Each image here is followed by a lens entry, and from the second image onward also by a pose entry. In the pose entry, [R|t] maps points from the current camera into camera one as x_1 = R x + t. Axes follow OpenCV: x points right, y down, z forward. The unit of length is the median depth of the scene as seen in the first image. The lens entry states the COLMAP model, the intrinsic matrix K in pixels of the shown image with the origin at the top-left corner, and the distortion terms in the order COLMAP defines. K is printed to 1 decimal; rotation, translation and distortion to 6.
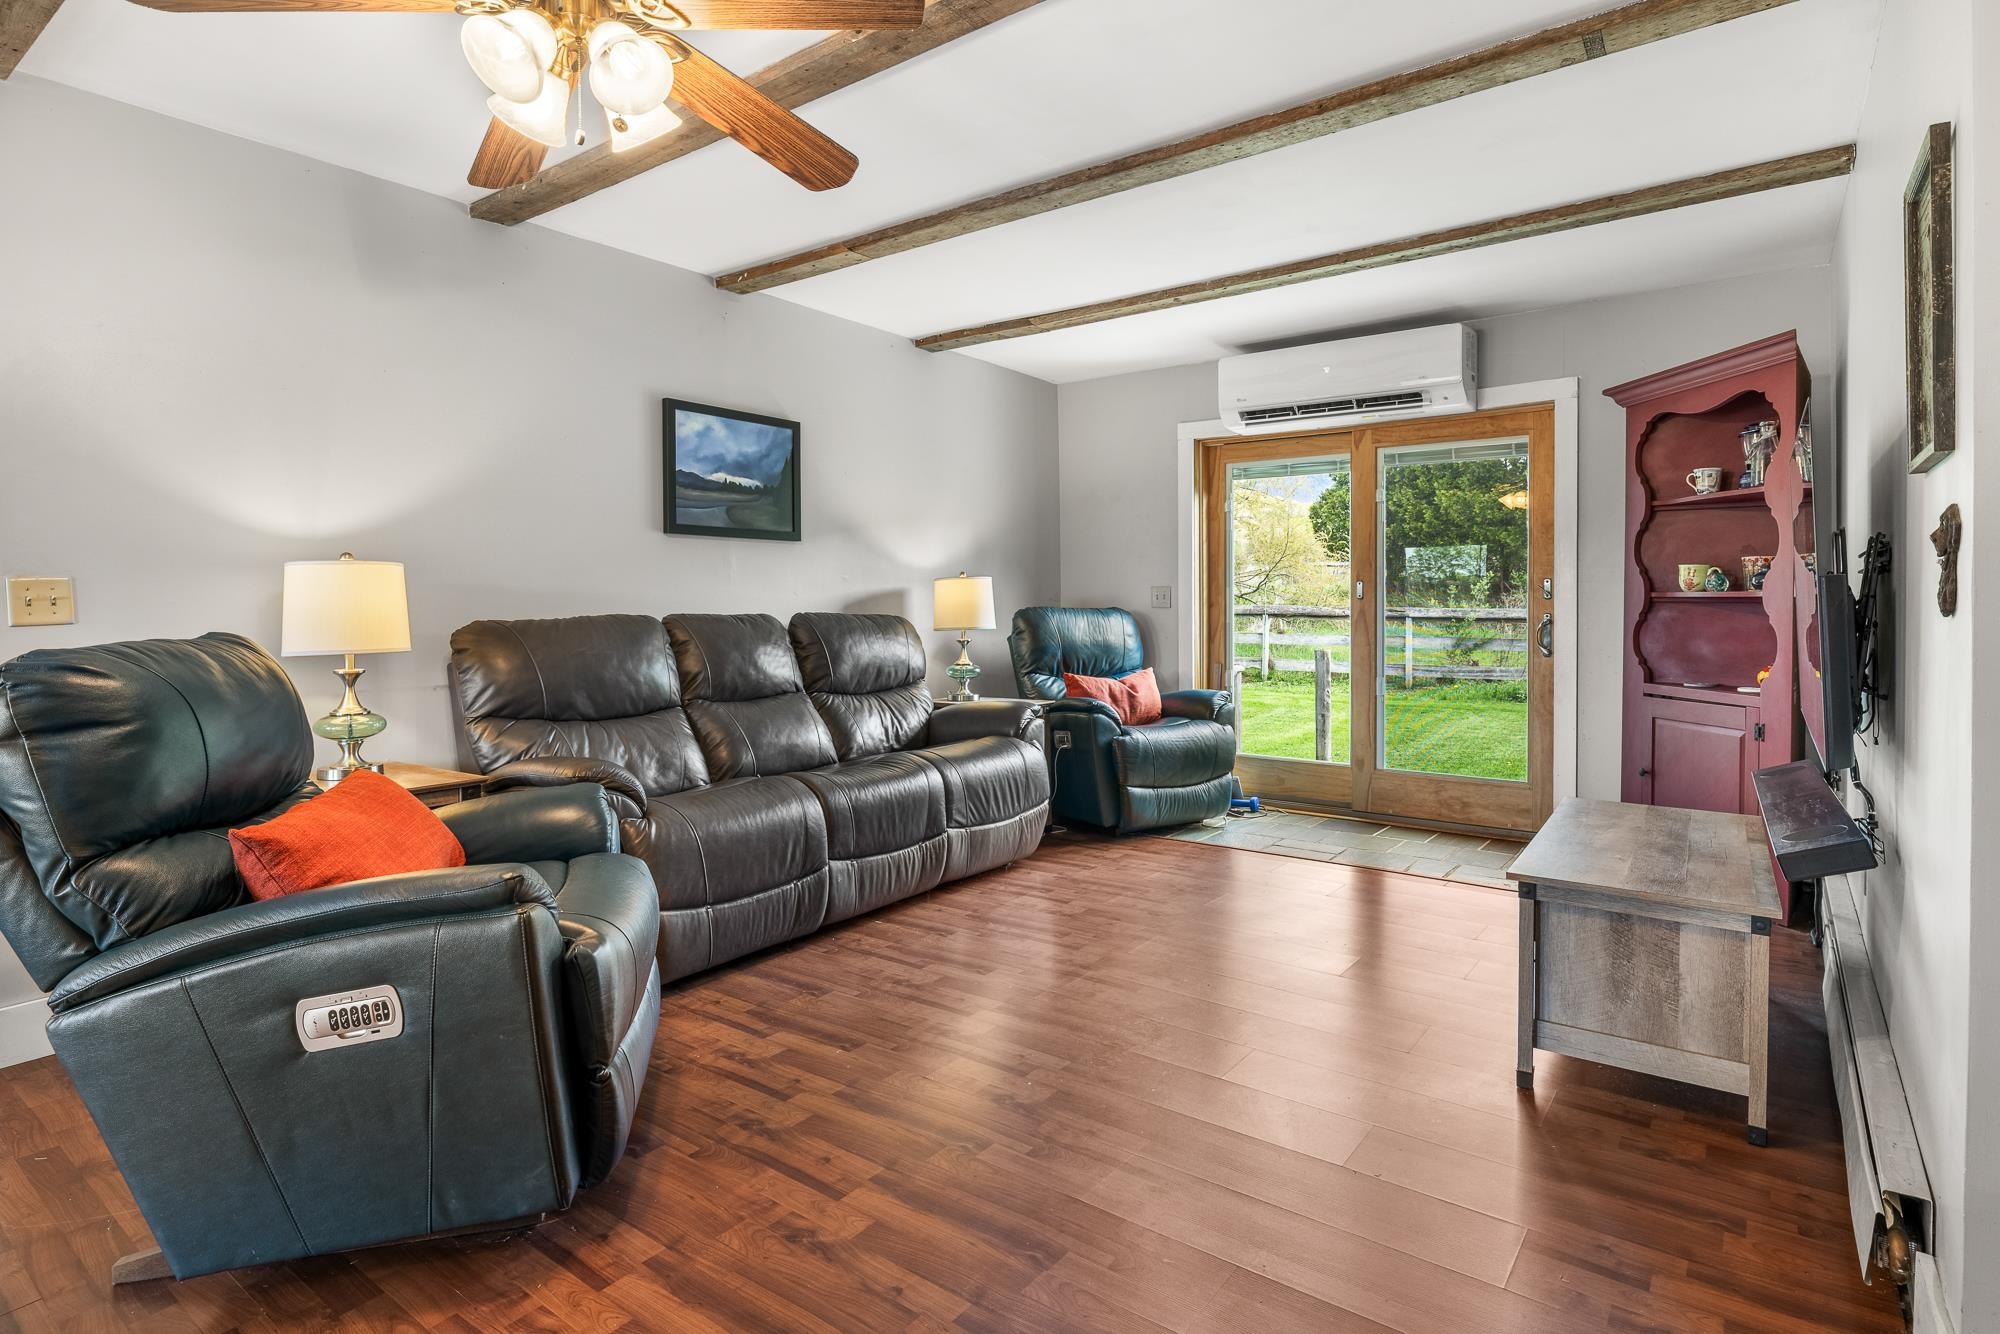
lens RADIAL K [[1041.7, 0, 1000.7], [0, 1041.7, 598.2], [0, 0, 1]] dist [-0.001983, -0.001870]
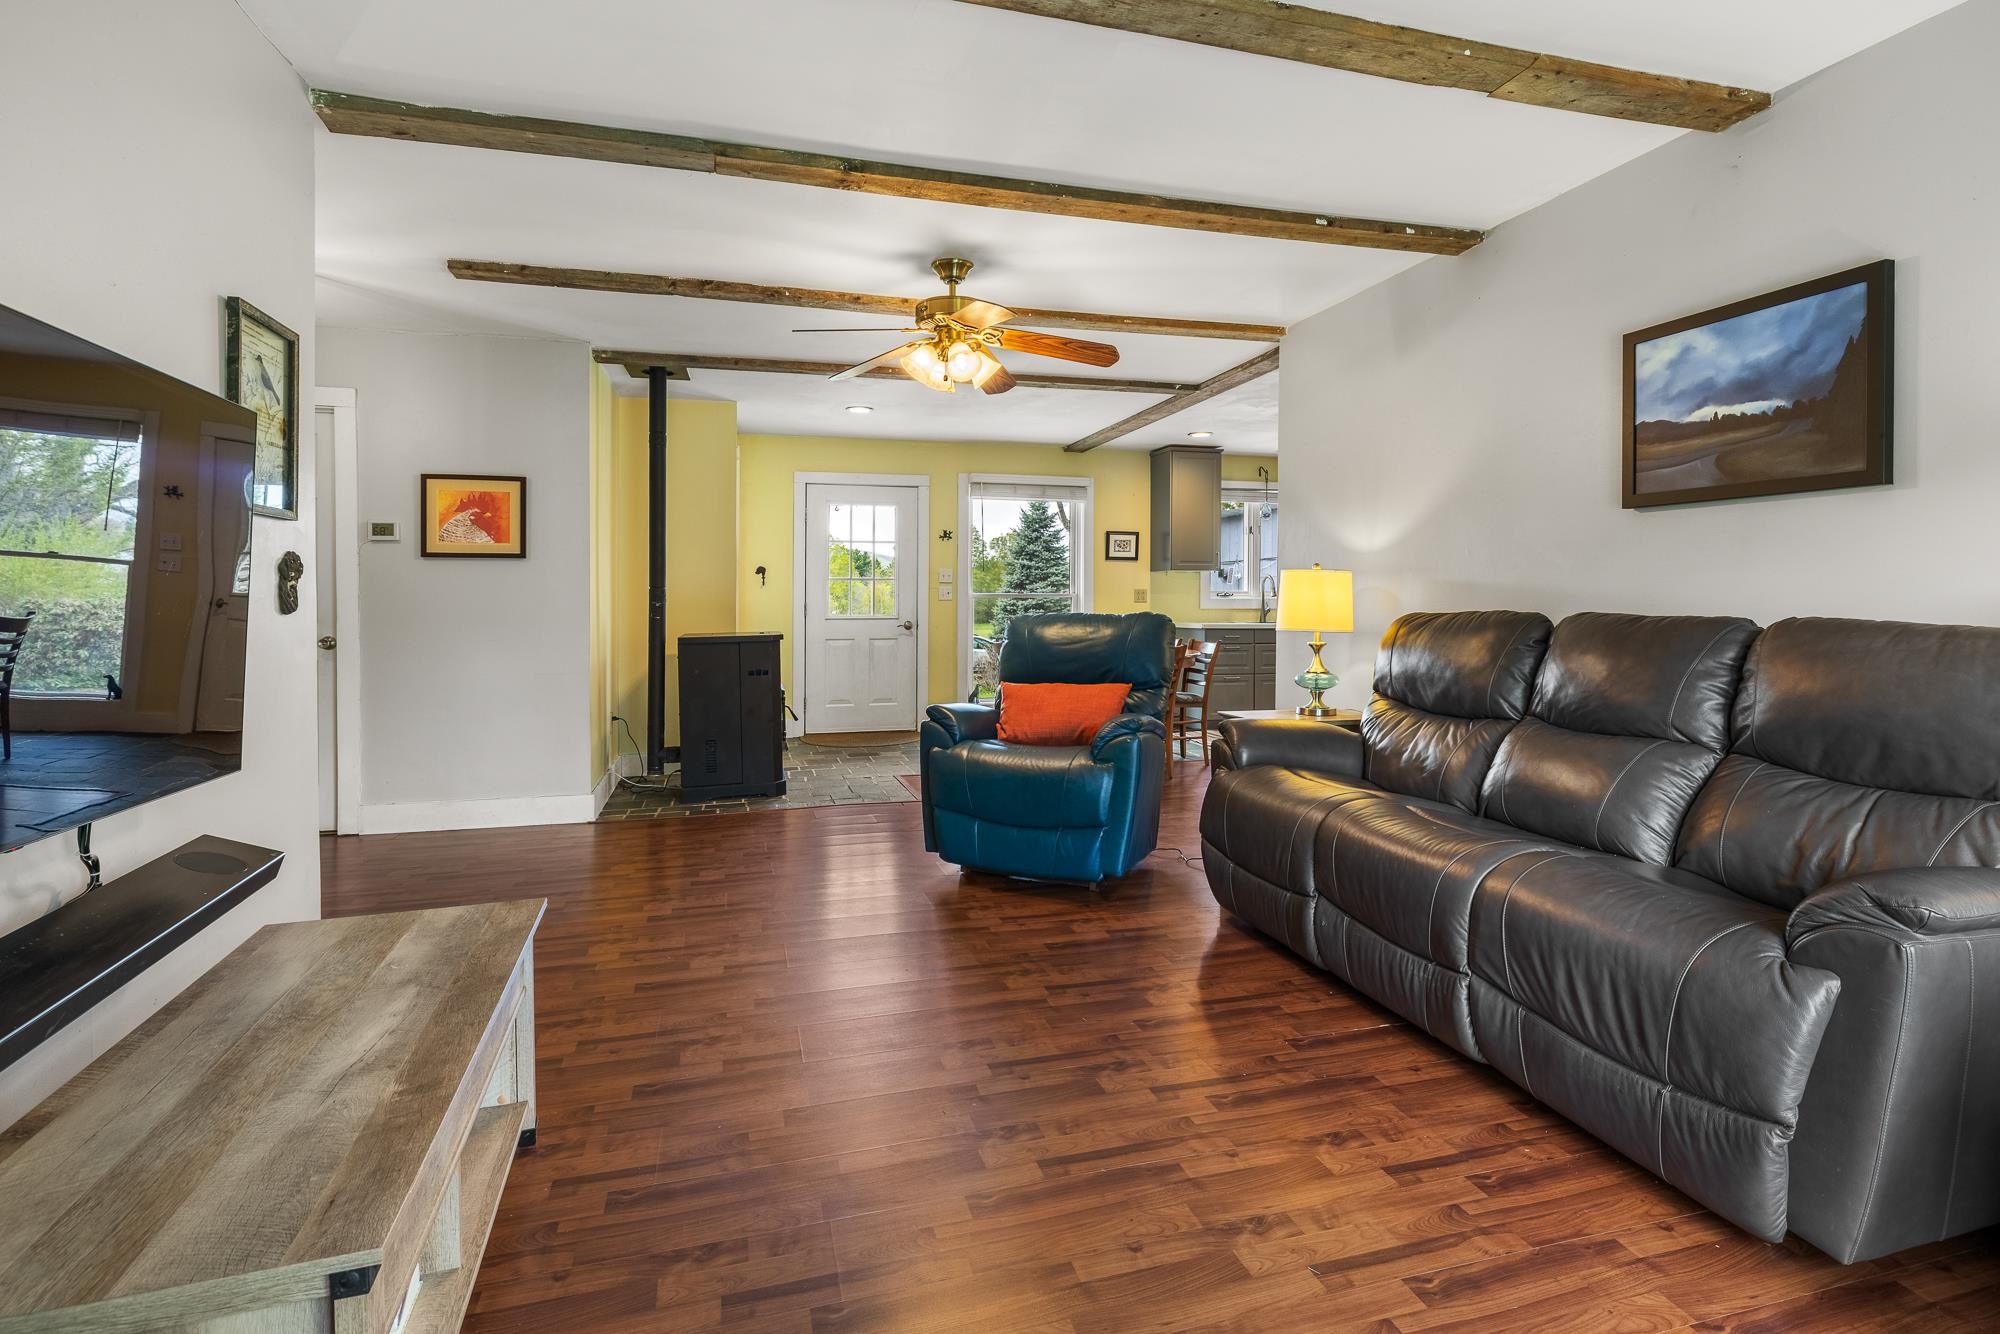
lens RADIAL K [[952.7, 0, 995.6], [0, 952.7, 589.3], [0, 0, 1]] dist [-0.005392, -0.000127]
pose [[-0.607450, -0.000225, -0.794358, 0.520179], [0.007686, 0.999951, -0.006161, -0.001619], [0.794320, -0.009848, -0.607419, 1.040890]]
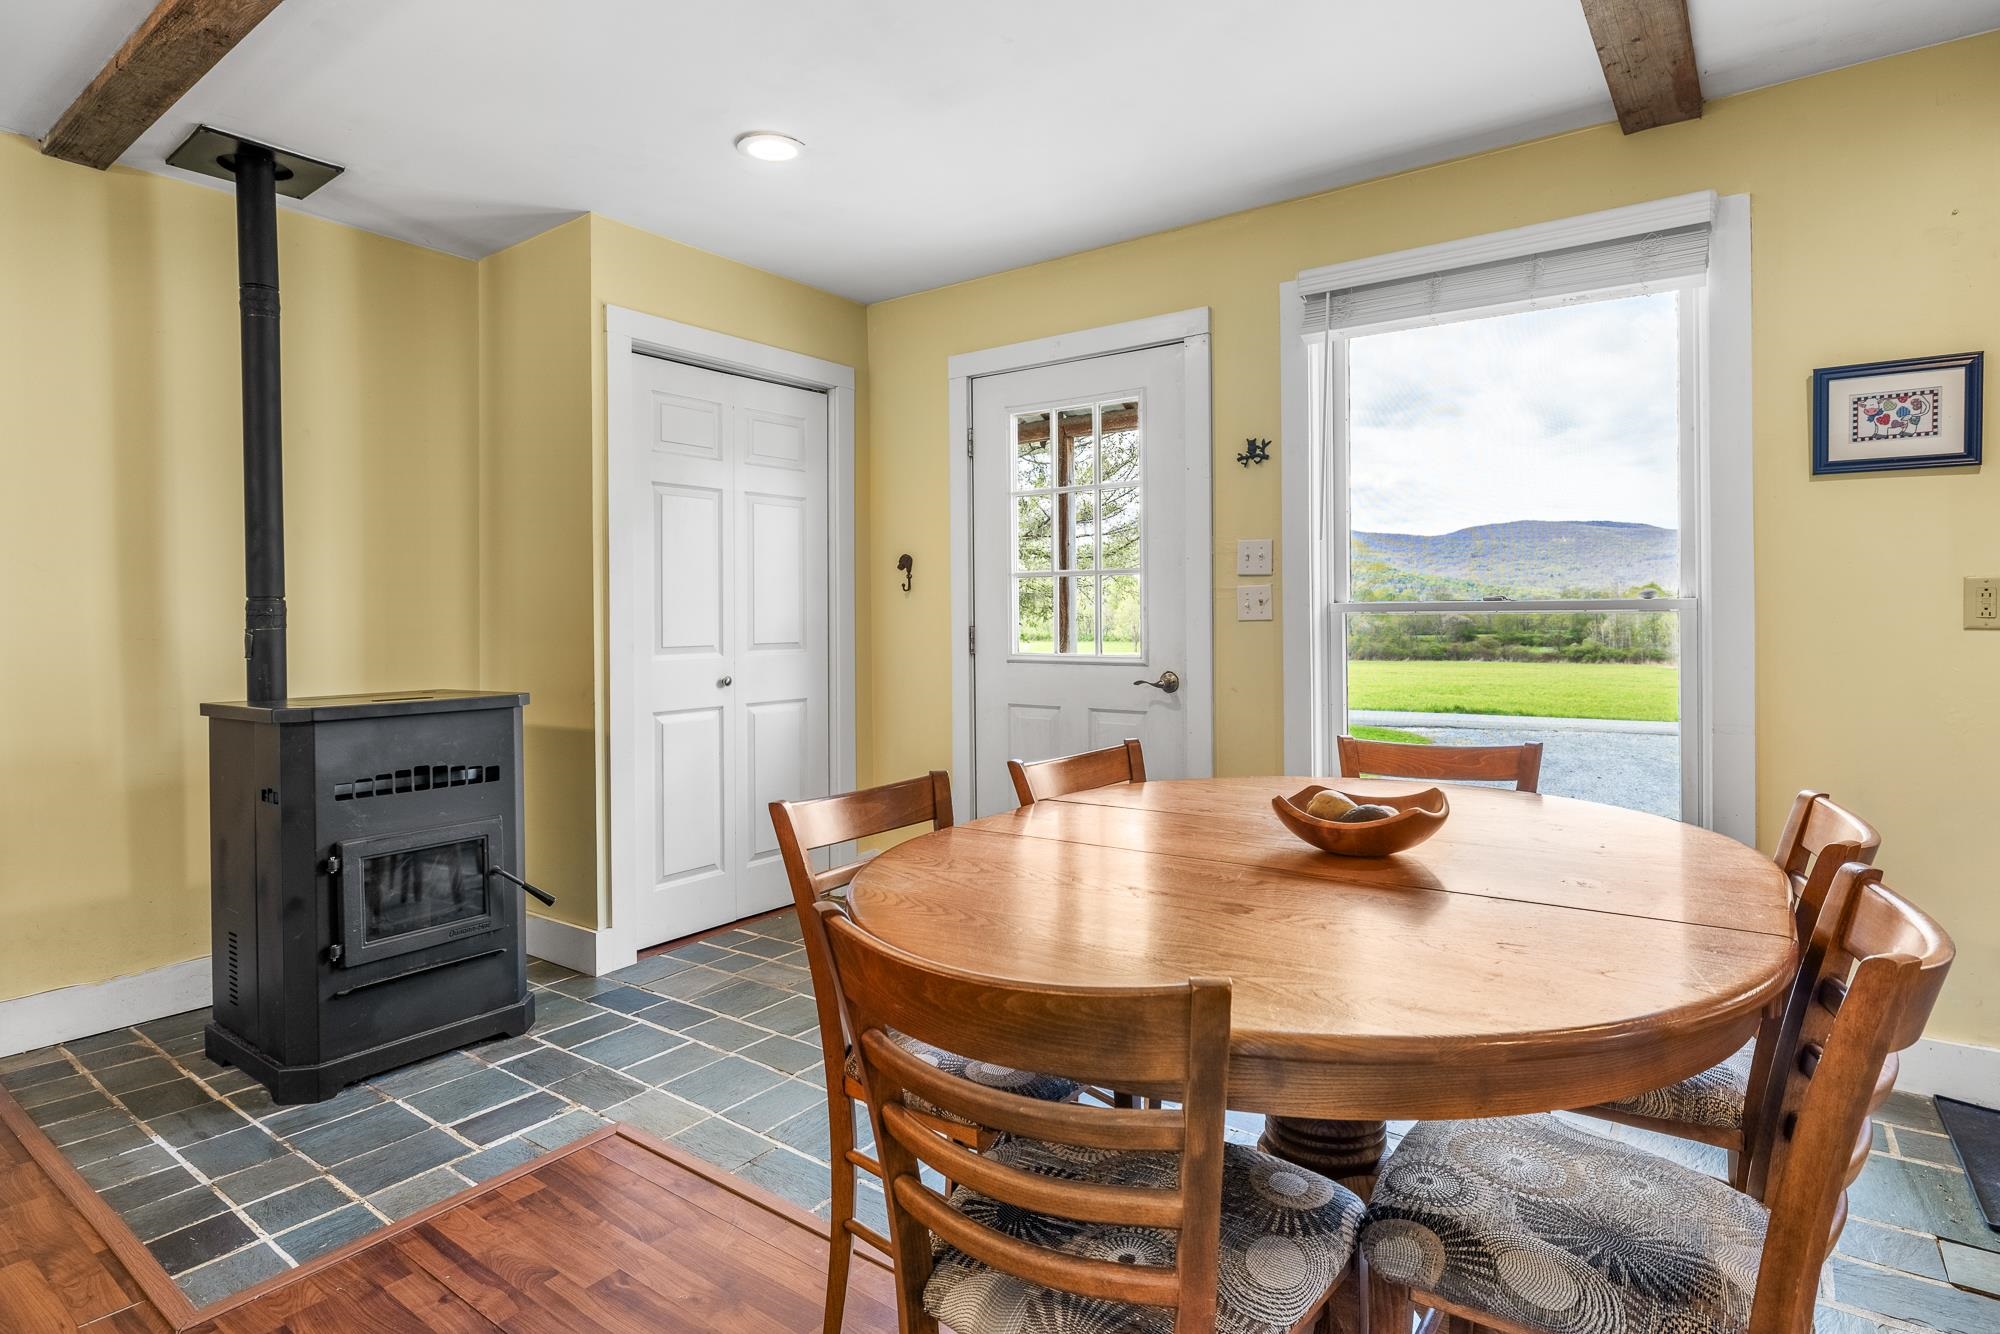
lens RADIAL K [[1041.7, 0, 1030.7], [0, 1041.7, 617.2], [0, 0, 1]] dist [-0.001983, -0.001870]
pose [[-0.999549, 0.012943, -0.027100, -0.767088], [0.012918, 0.999916, 0.001091, 0.002402], [0.027112, 0.000740, -0.999632, 0.591827]]
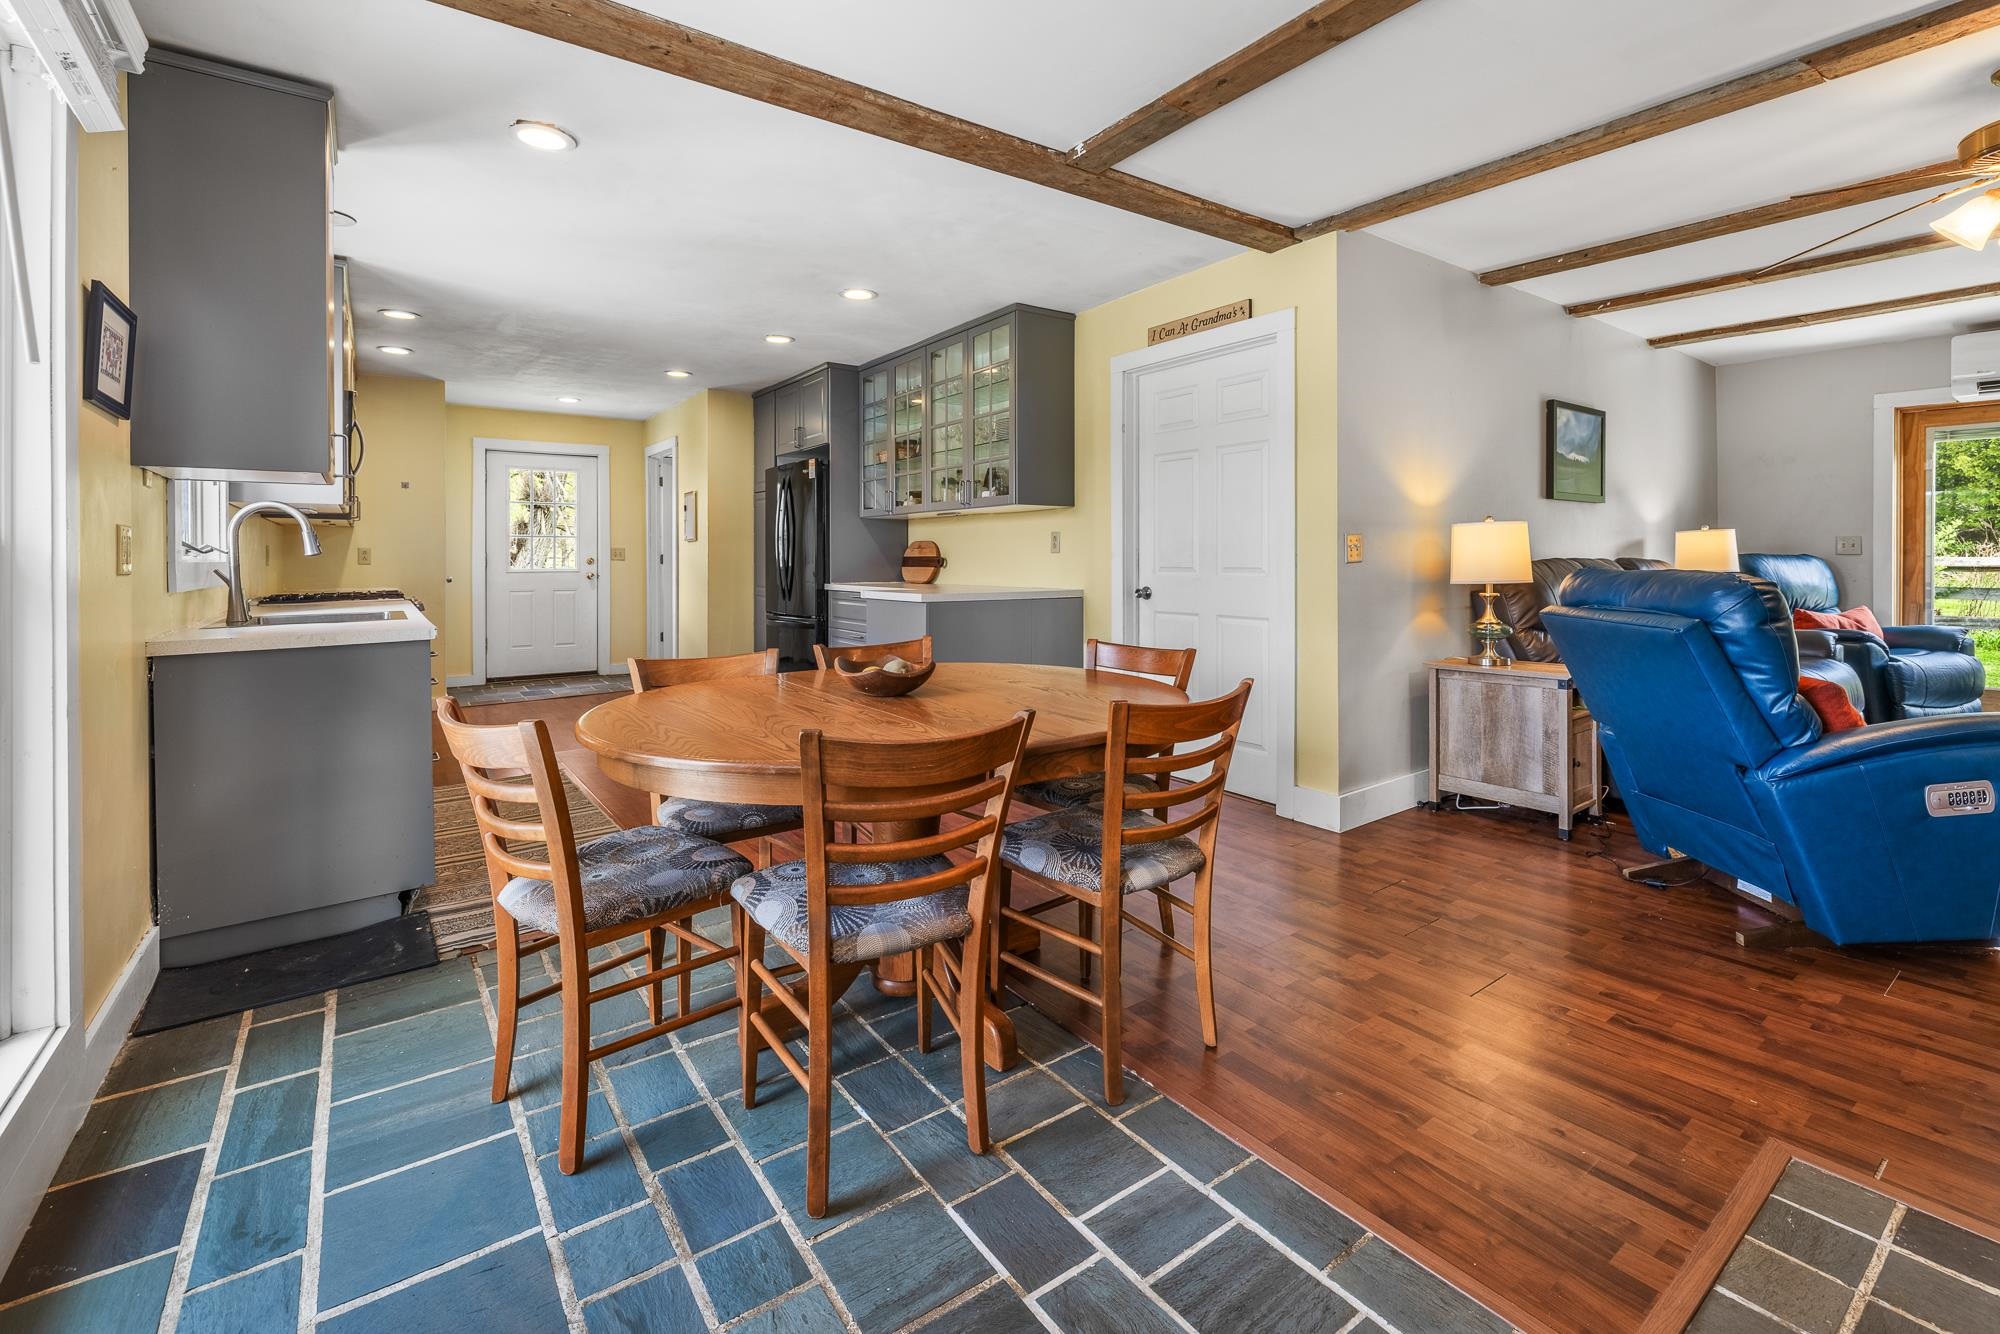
lens RADIAL K [[876.5, 0, 980.9], [0, 876.5, 558.0], [0, 0, 1]] dist [-0.009775, 0.000287]
pose [[0.951728, 0.000894, -0.306943, -0.669967], [0.002262, 0.999948, 0.009927, 0.002004], [0.306936, -0.010143, 0.951676, -0.309557]]
